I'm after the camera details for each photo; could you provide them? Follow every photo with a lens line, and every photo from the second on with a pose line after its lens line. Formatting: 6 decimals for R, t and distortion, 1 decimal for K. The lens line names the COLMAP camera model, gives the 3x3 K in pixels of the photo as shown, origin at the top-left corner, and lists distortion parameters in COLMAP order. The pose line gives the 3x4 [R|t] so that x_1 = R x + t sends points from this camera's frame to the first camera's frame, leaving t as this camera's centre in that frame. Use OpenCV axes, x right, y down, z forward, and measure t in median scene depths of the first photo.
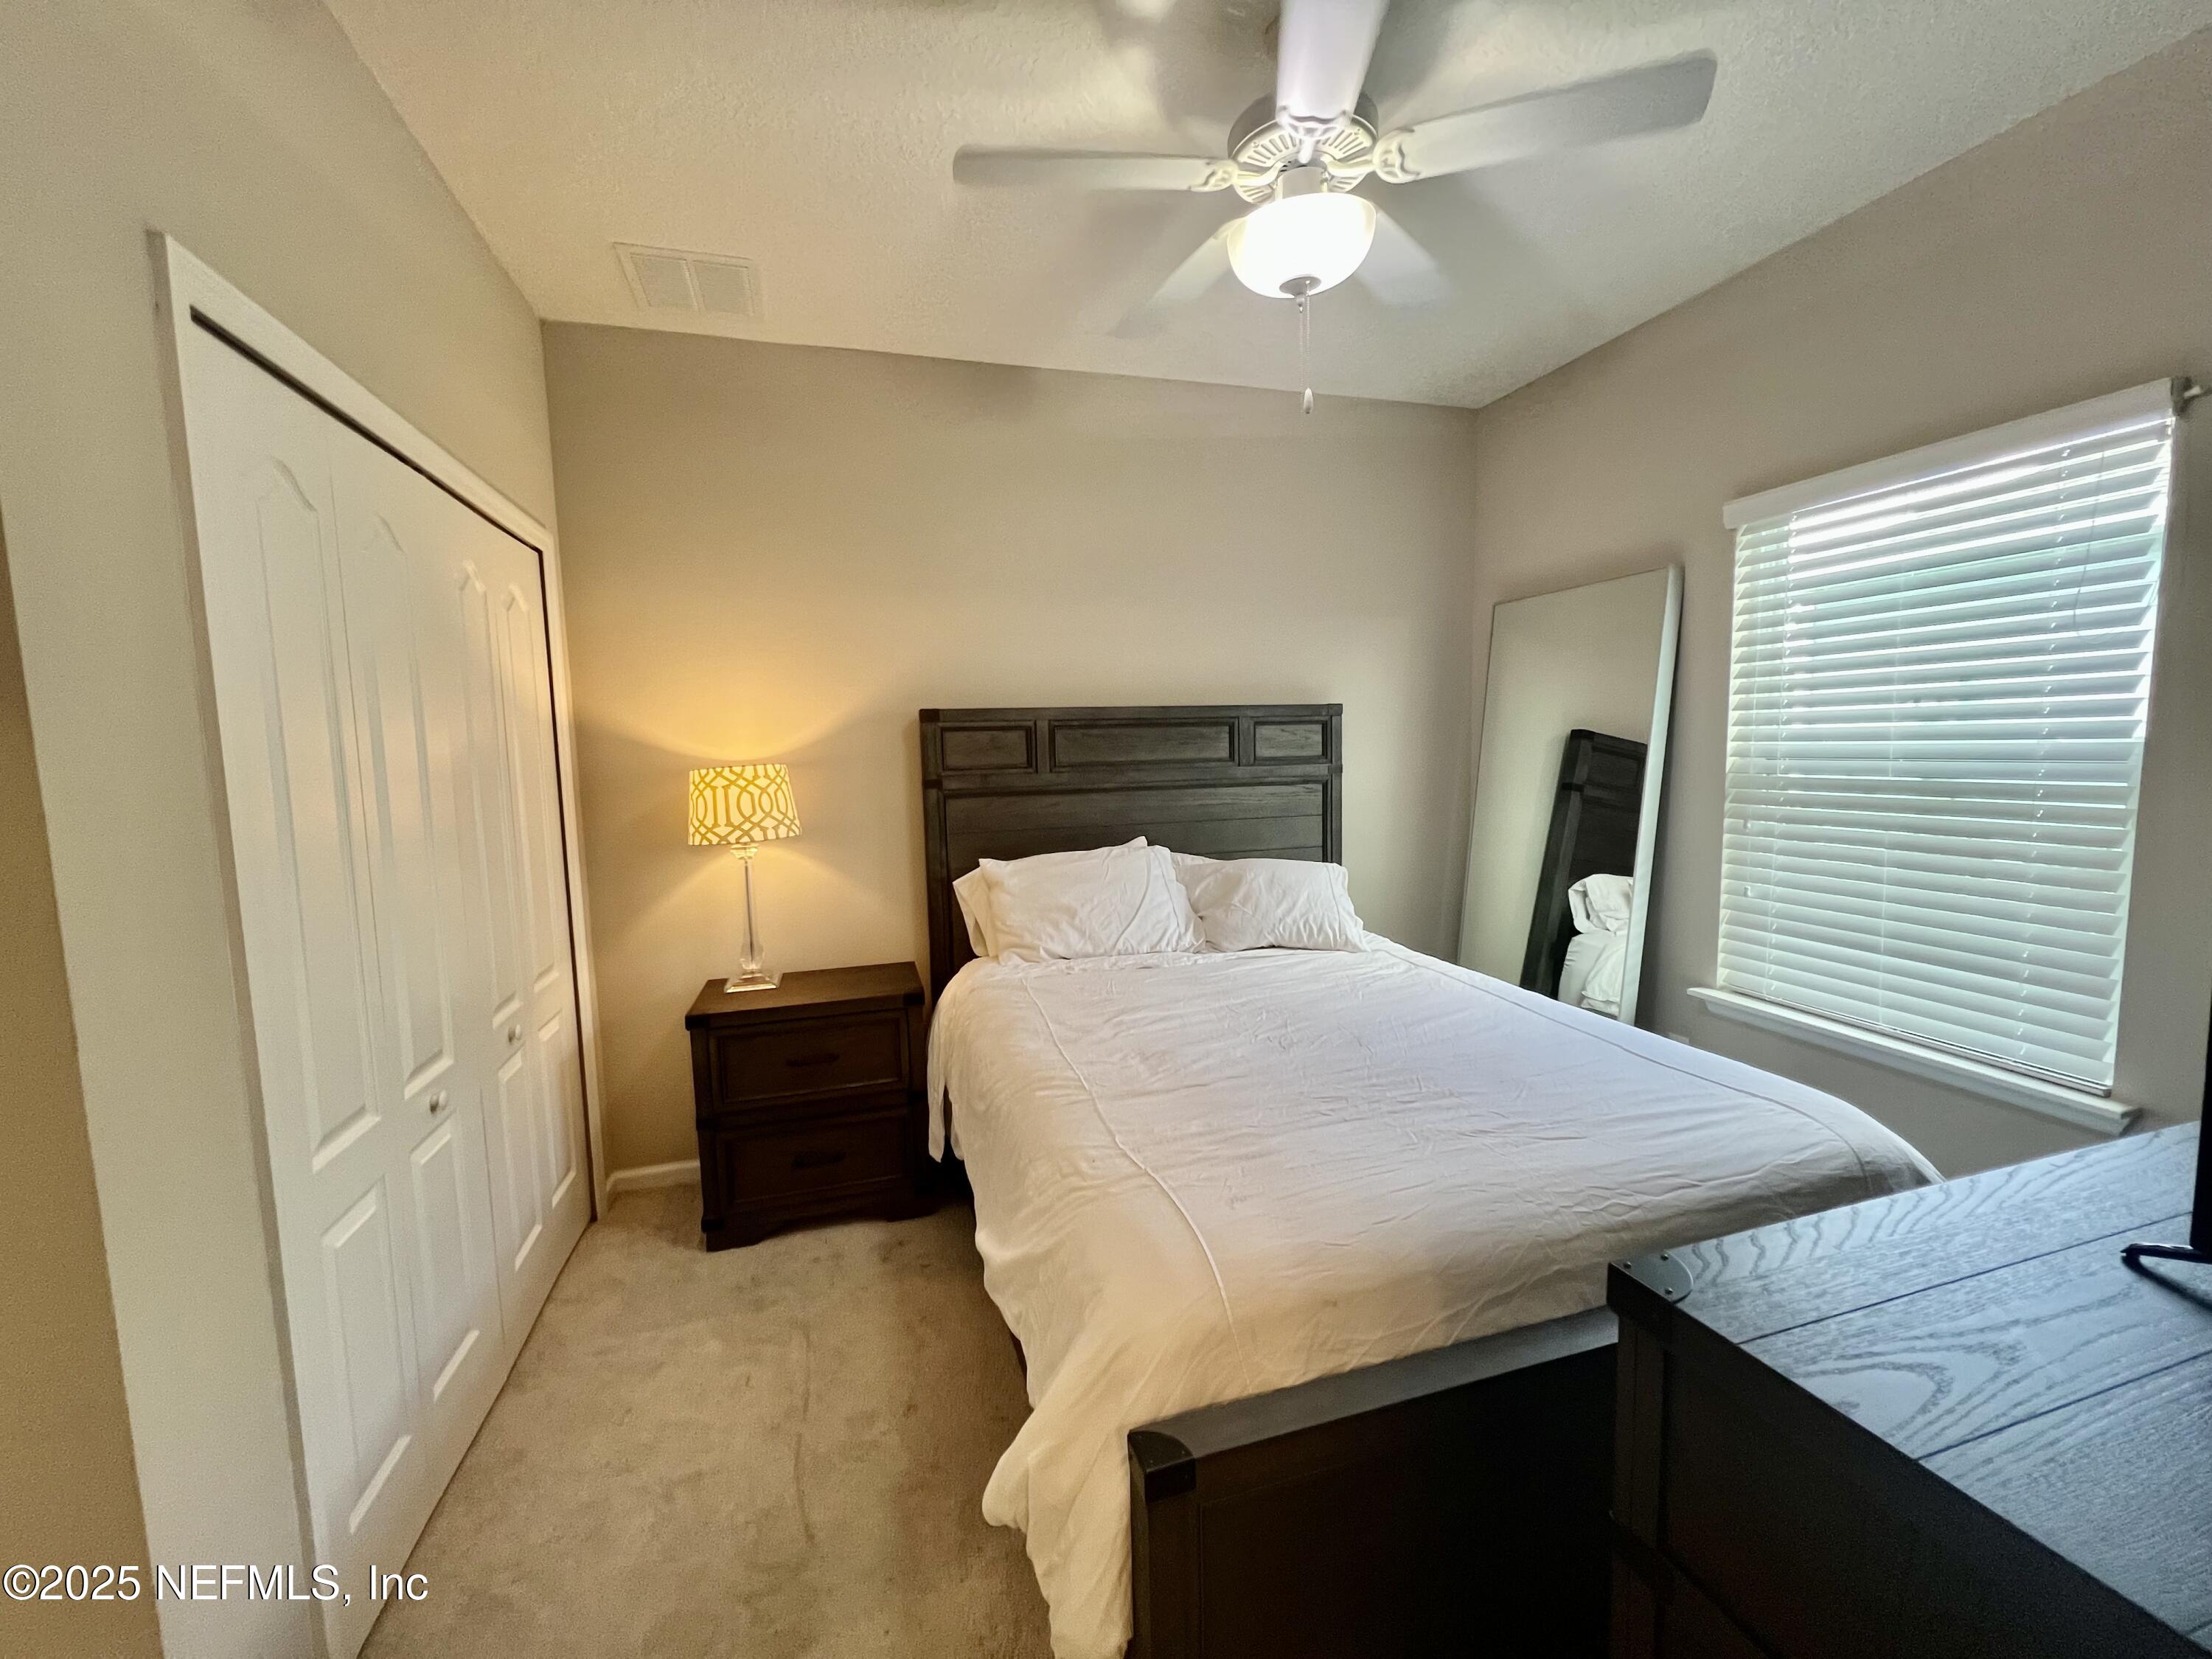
lens RADIAL K [[889.5, 0, 1103.1], [0, 889.5, 830.8], [0, 0, 1]] dist [-0.001514, 0.000423]
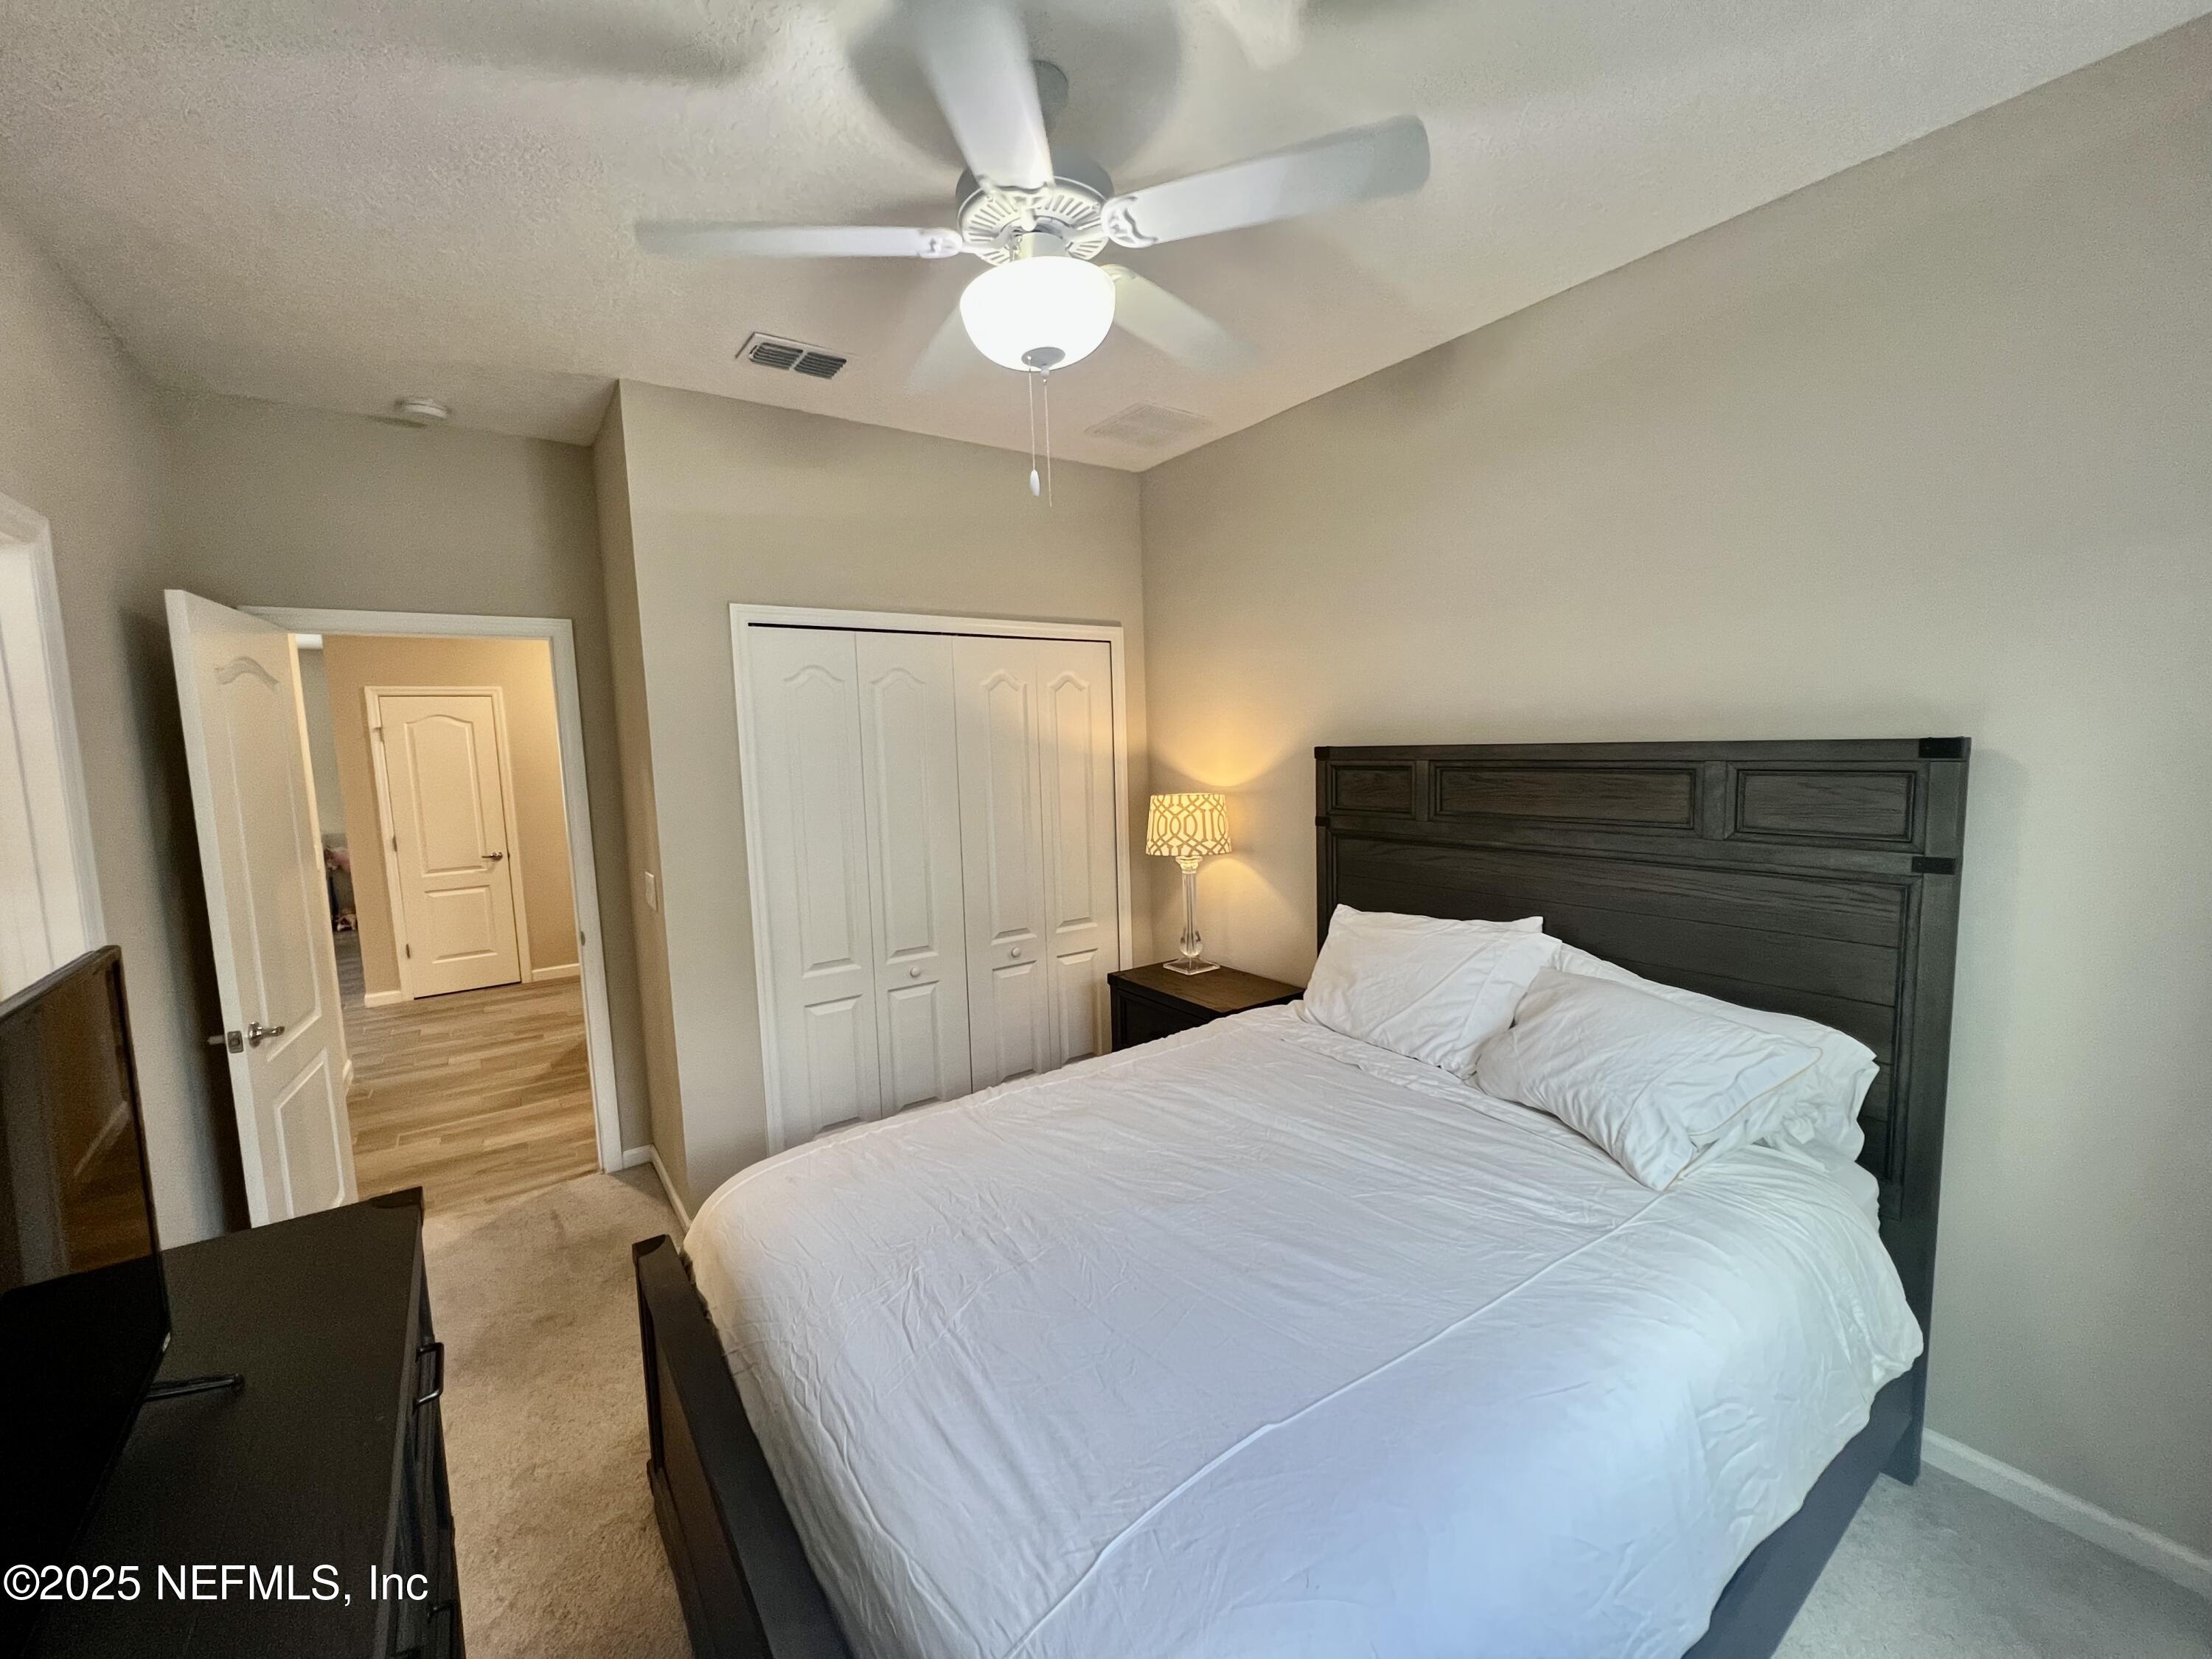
lens RADIAL K [[889.5, 0, 1103.1], [0, 889.5, 830.8], [0, 0, 1]] dist [-0.001514, 0.000423]
pose [[0.322158, 0.111416, -0.940107, 0.733155], [-0.070110, 0.993131, 0.093674, -0.129890], [0.944086, 0.035733, 0.327757, 0.480557]]
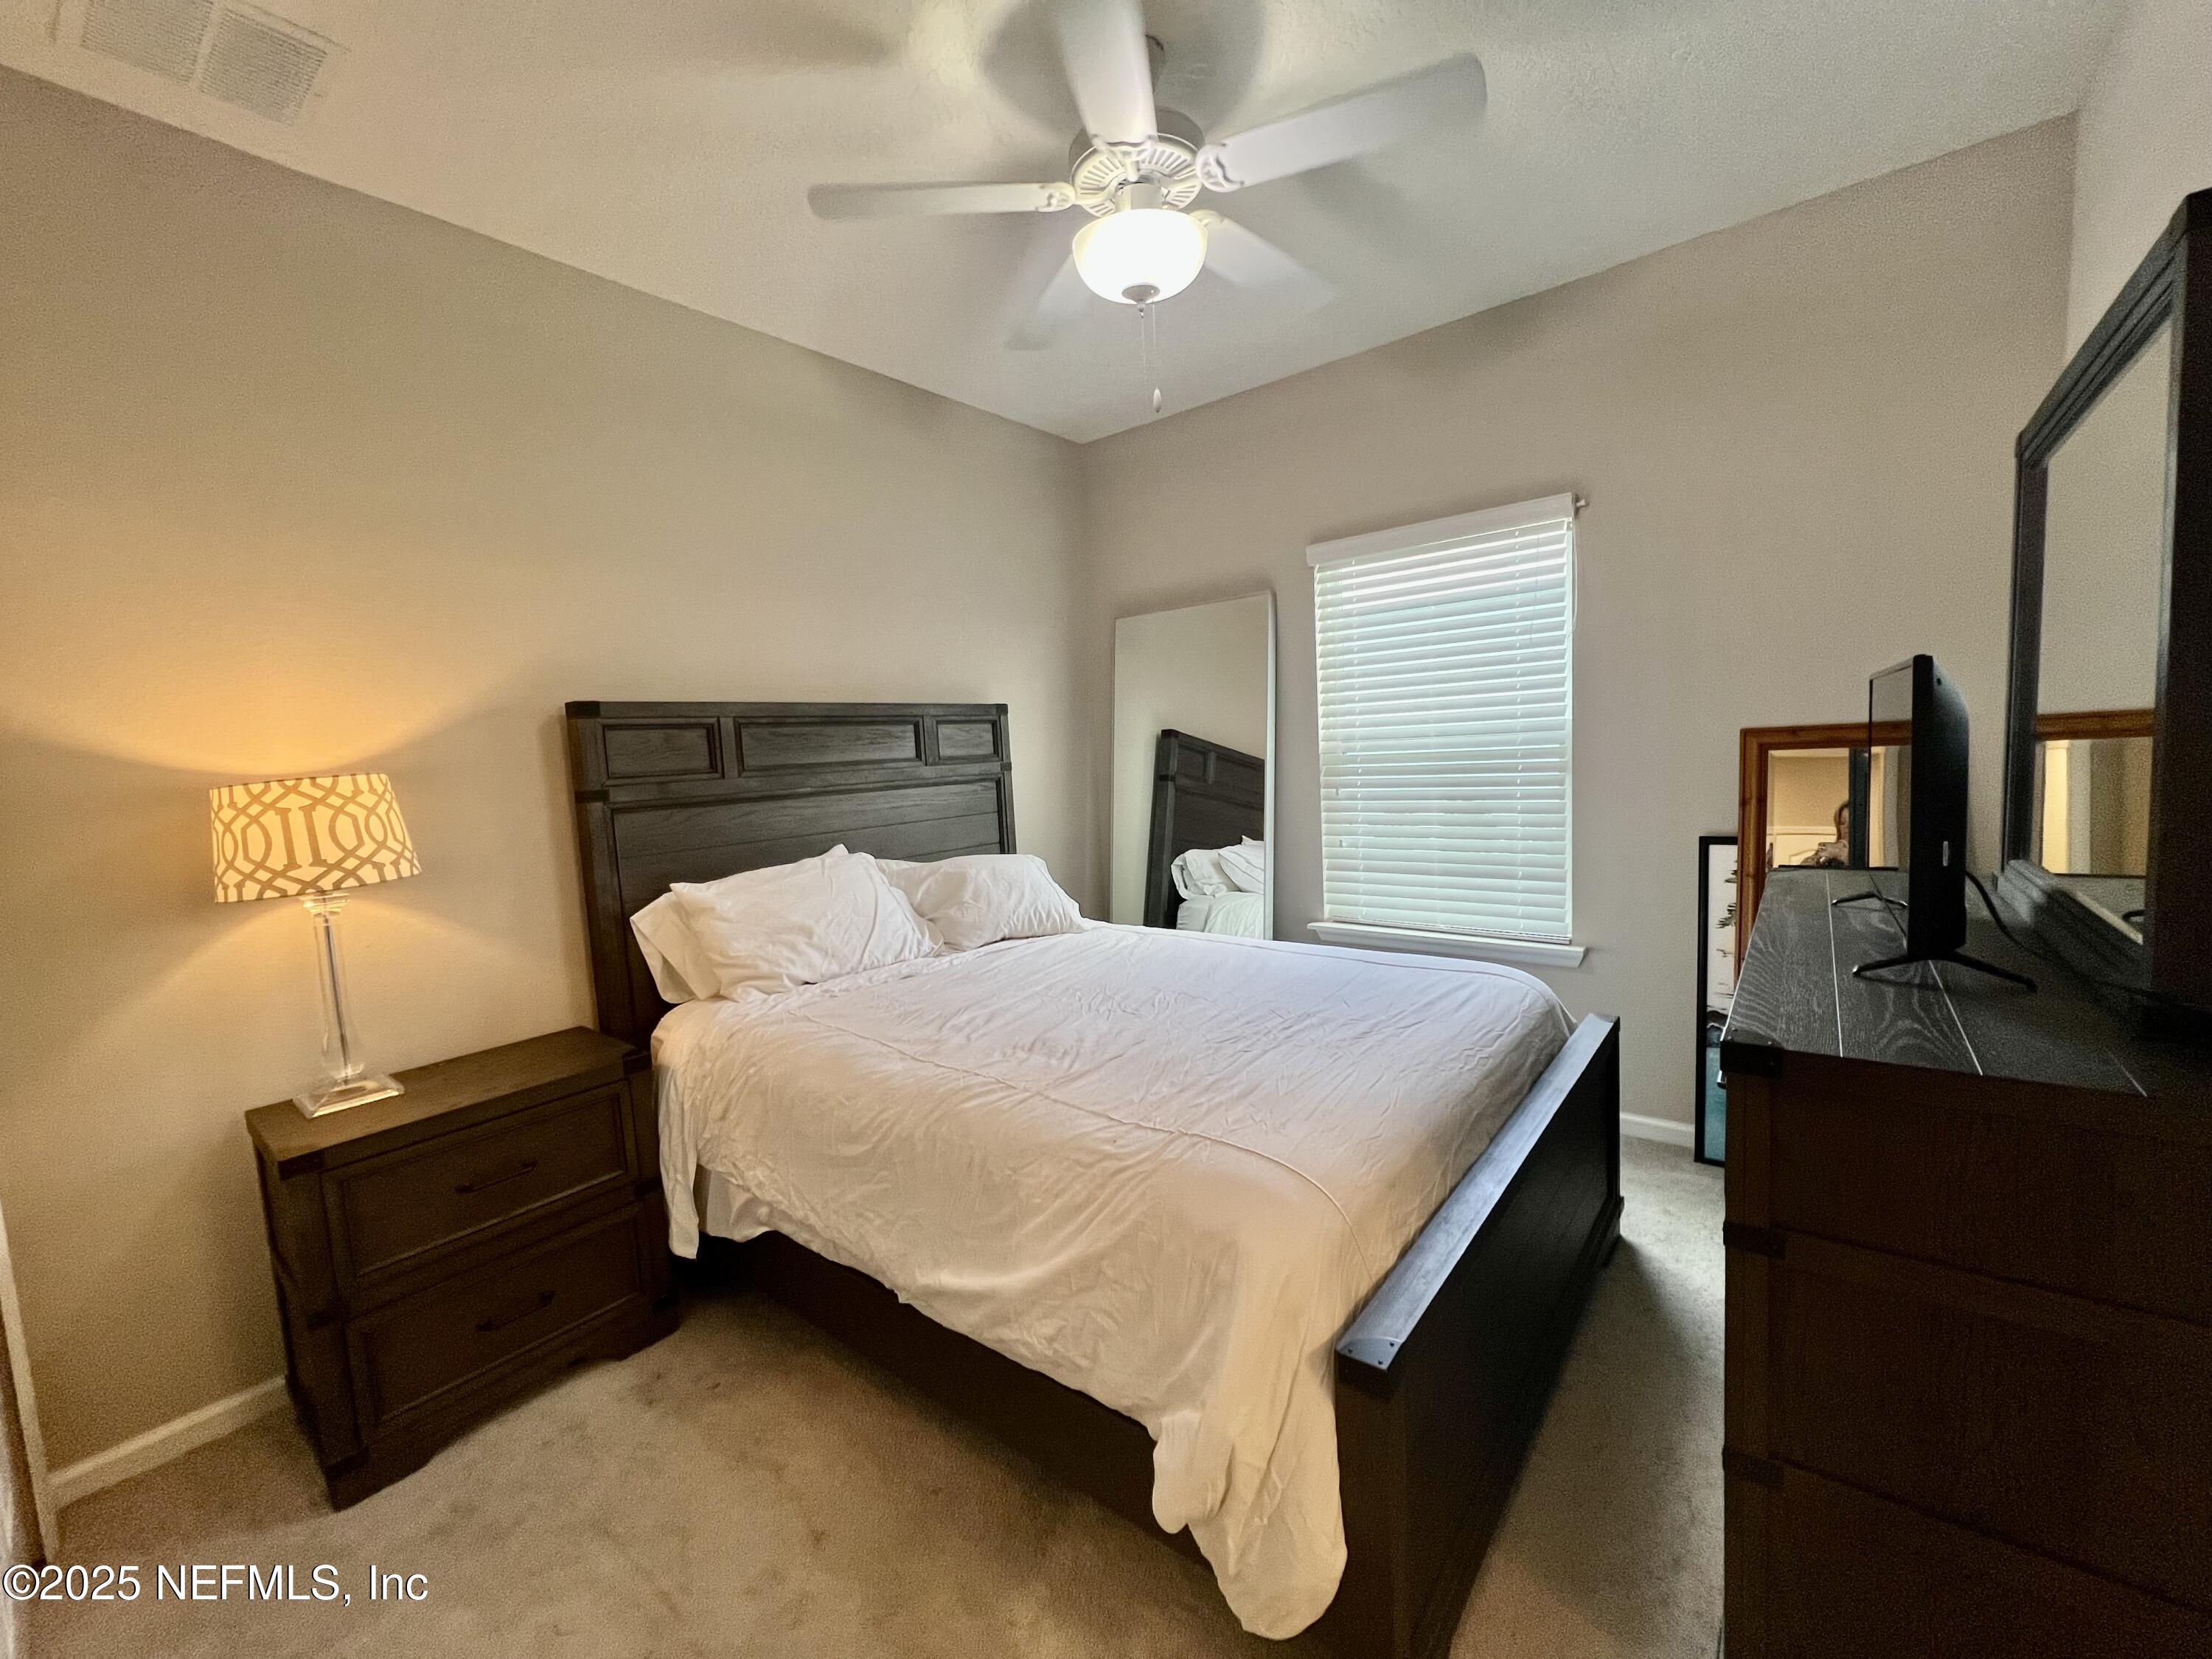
lens RADIAL K [[889.5, 0, 1103.1], [0, 889.5, 830.8], [0, 0, 1]] dist [-0.001514, 0.000423]
pose [[0.824248, -0.071889, 0.561647, -0.291463], [0.087351, 0.996177, -0.000686, 0.019683], [-0.559450, 0.049625, 0.827377, 0.105019]]
